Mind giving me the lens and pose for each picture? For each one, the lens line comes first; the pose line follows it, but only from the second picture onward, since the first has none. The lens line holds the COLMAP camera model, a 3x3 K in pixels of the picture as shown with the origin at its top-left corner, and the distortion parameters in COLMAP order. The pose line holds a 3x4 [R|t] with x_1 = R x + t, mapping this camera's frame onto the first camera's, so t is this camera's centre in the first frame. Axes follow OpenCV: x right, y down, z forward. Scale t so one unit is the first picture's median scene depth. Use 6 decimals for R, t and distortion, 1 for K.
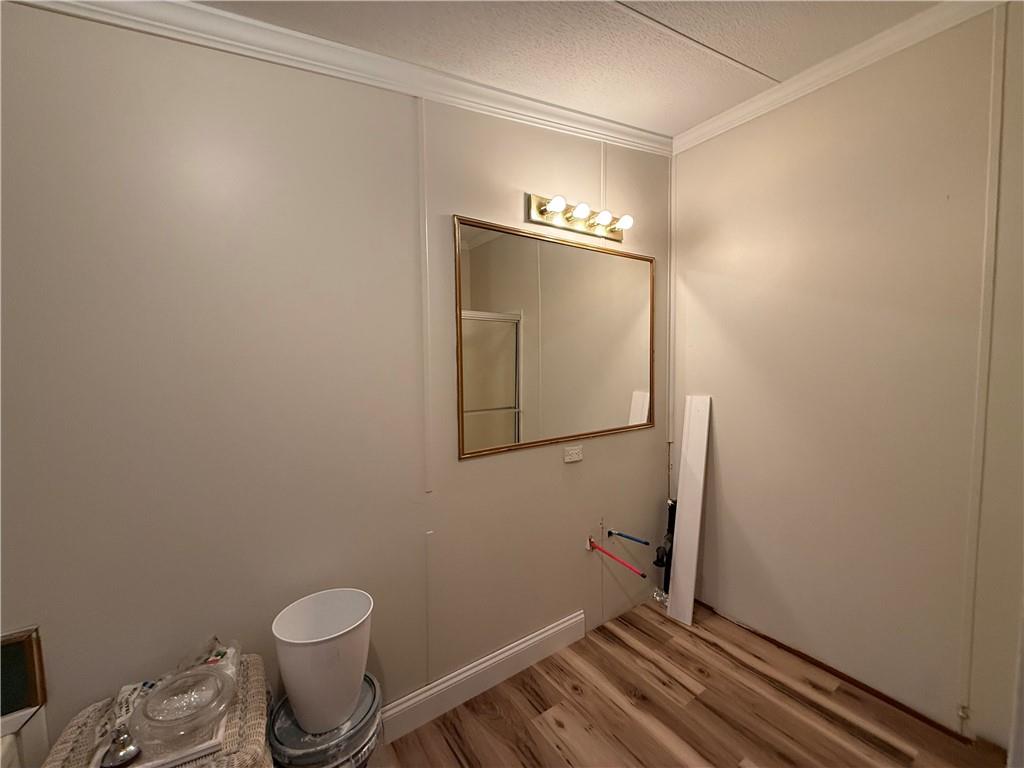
lens RADIAL K [[408.9, 0, 512.0], [0, 408.9, 384.7], [0, 0, 1]] dist [-0.000791, 0.000206]
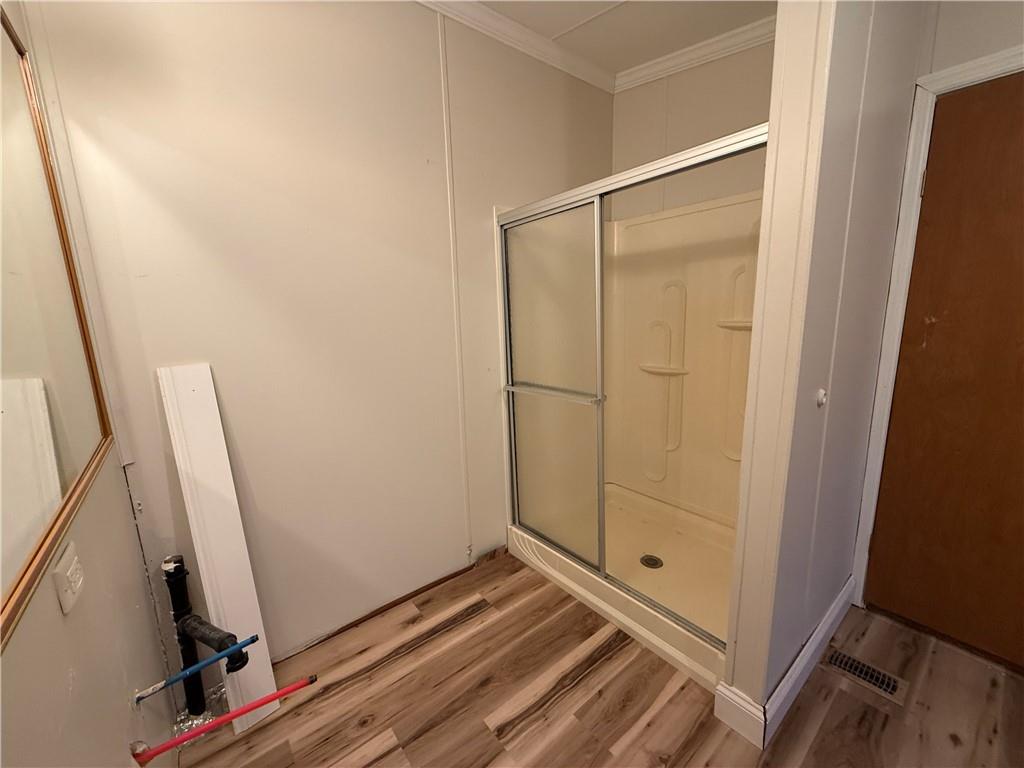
lens RADIAL K [[408.9, 0, 511.3], [0, 408.9, 383.8], [0, 0, 1]] dist [-0.000791, 0.000206]
pose [[-0.063174, -0.164250, 0.984394, -0.191053], [0.100652, 0.980286, 0.170024, 0.001723], [-0.992914, 0.109823, -0.045397, 0.744909]]
